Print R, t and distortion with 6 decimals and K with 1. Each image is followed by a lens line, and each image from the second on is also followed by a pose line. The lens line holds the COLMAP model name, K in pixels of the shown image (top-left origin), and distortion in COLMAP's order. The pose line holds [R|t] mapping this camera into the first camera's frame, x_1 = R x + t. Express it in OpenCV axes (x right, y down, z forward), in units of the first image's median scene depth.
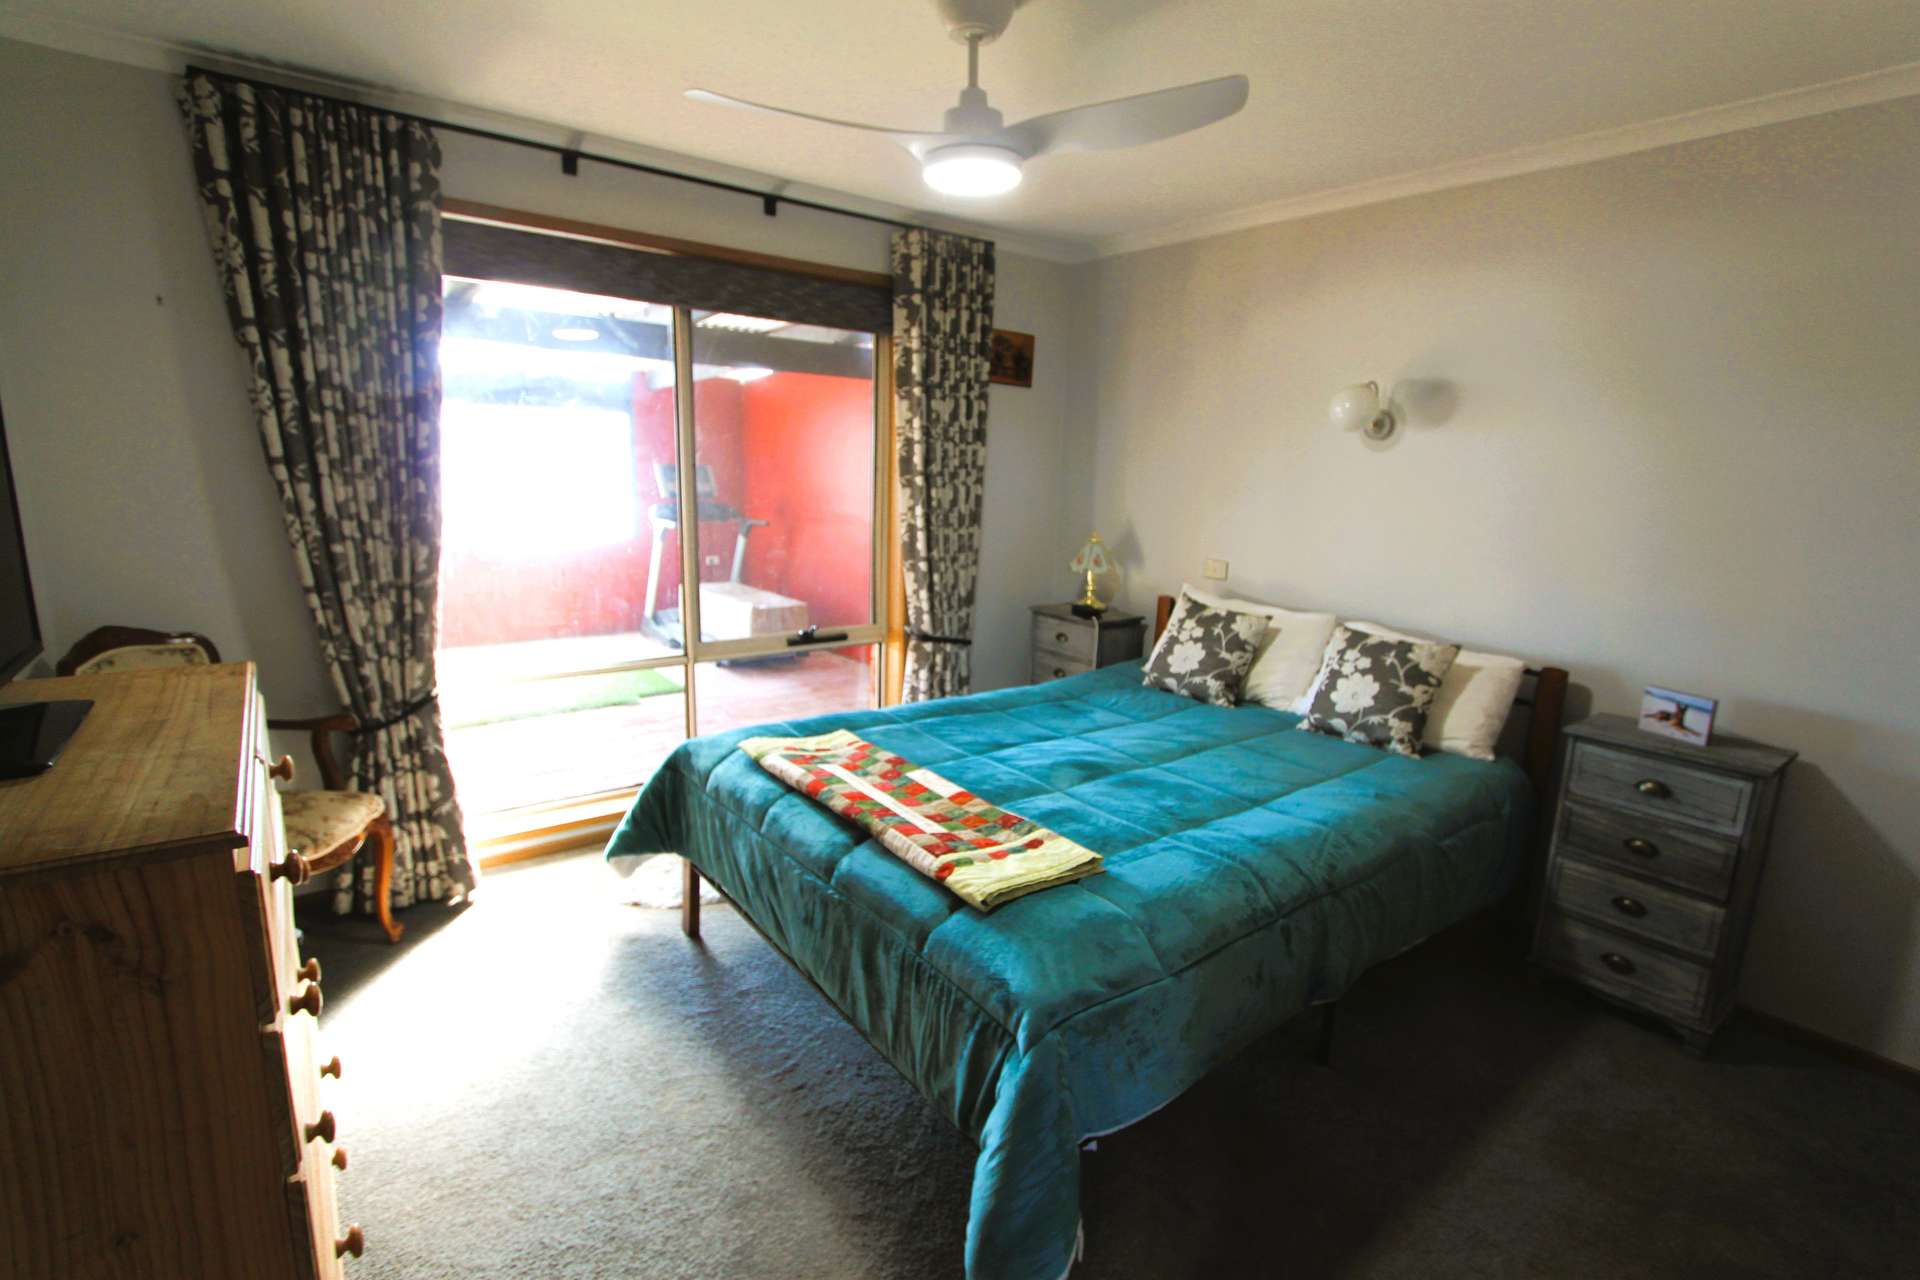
lens RADIAL K [[880.2, 0, 981.9], [0, 880.2, 645.2], [0, 0, 1]] dist [-0.013293, 0.000692]
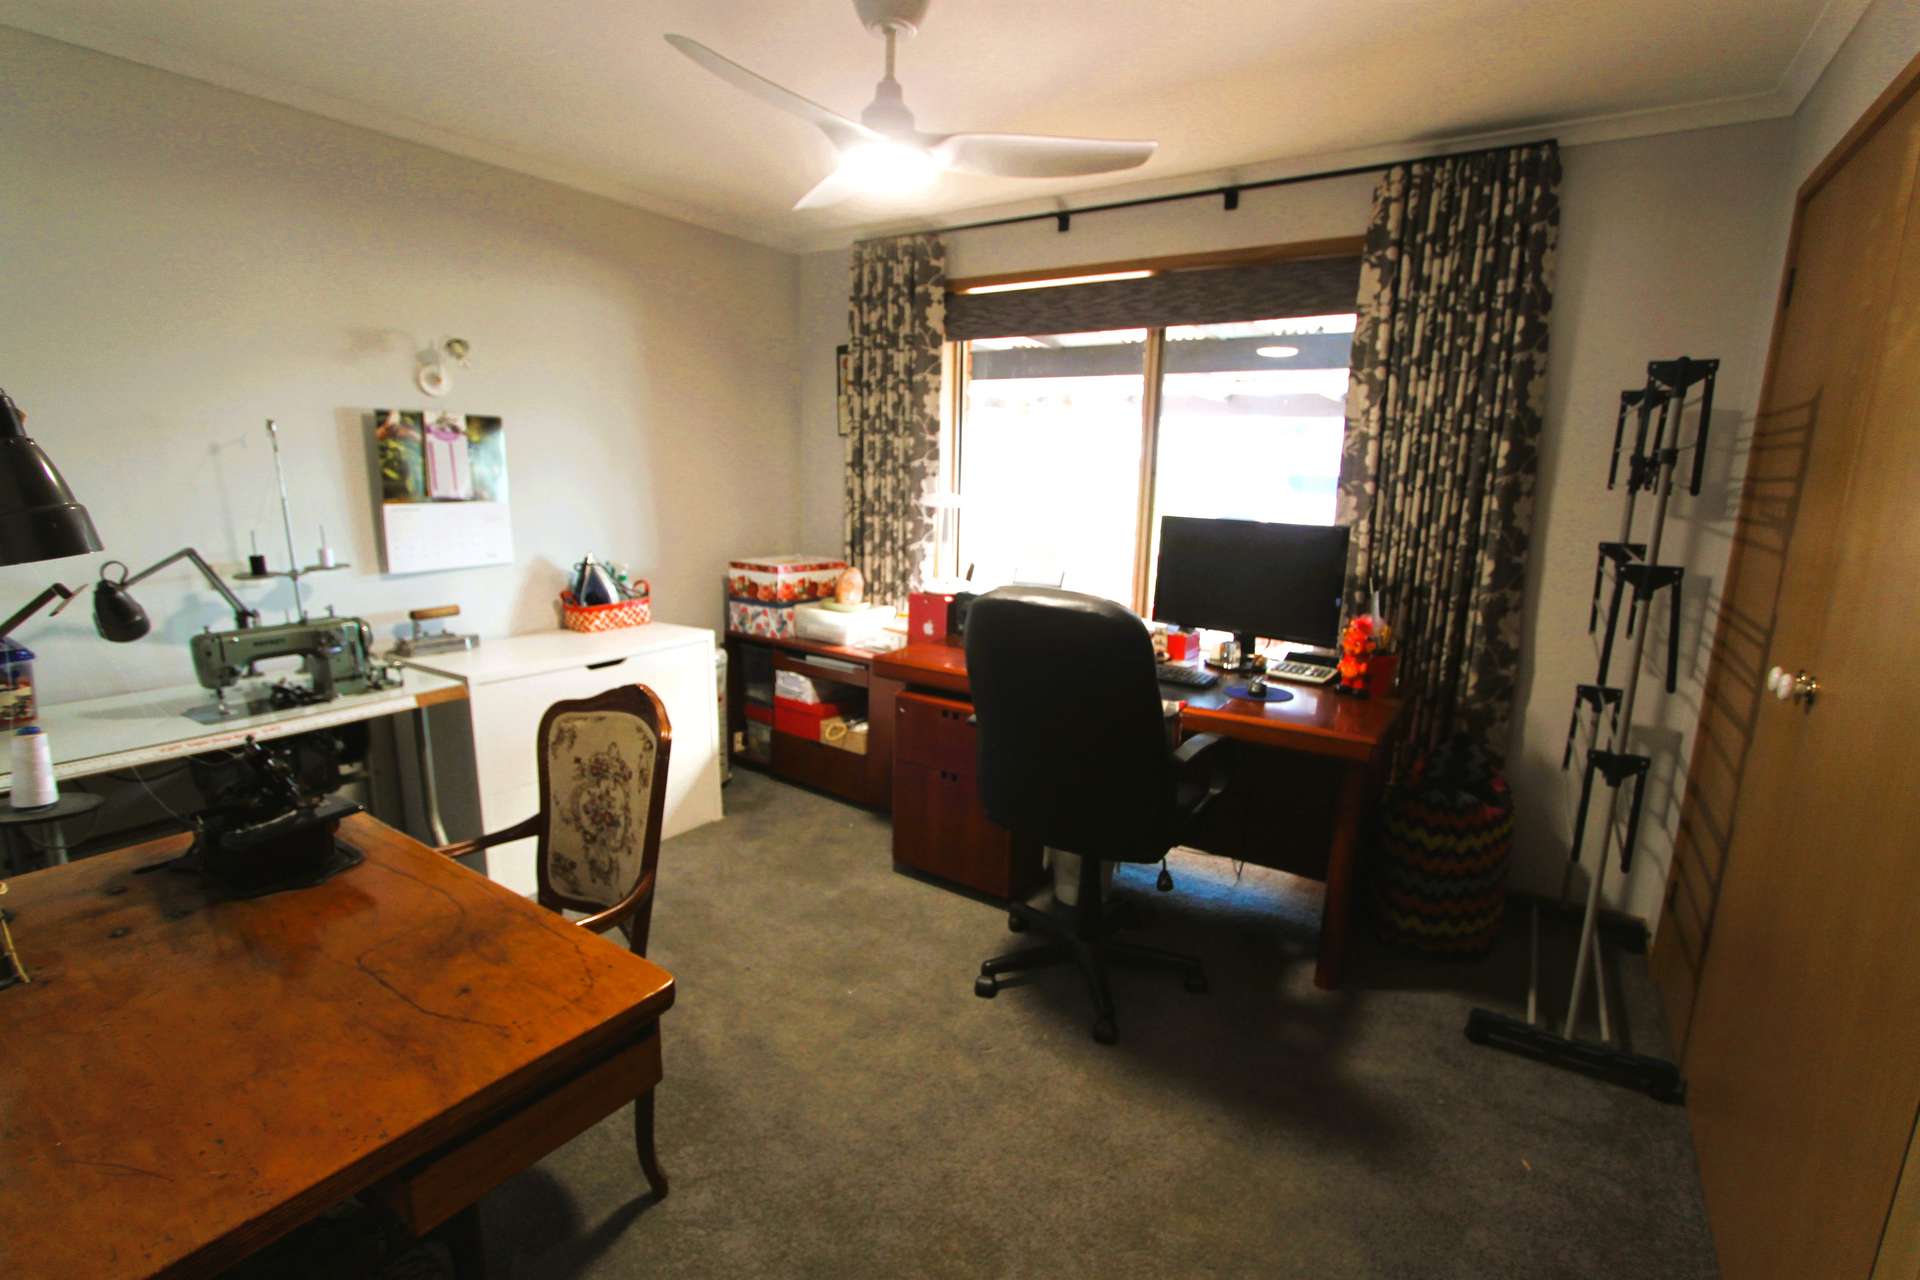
lens RADIAL K [[880.2, 0, 981.9], [0, 880.2, 645.2], [0, 0, 1]] dist [-0.013293, 0.000692]
pose [[0.324127, 0.172039, -0.930239, 0.623598], [-0.197248, 0.974003, 0.111405, -0.075596], [0.925221, 0.147378, 0.349636, 0.473053]]
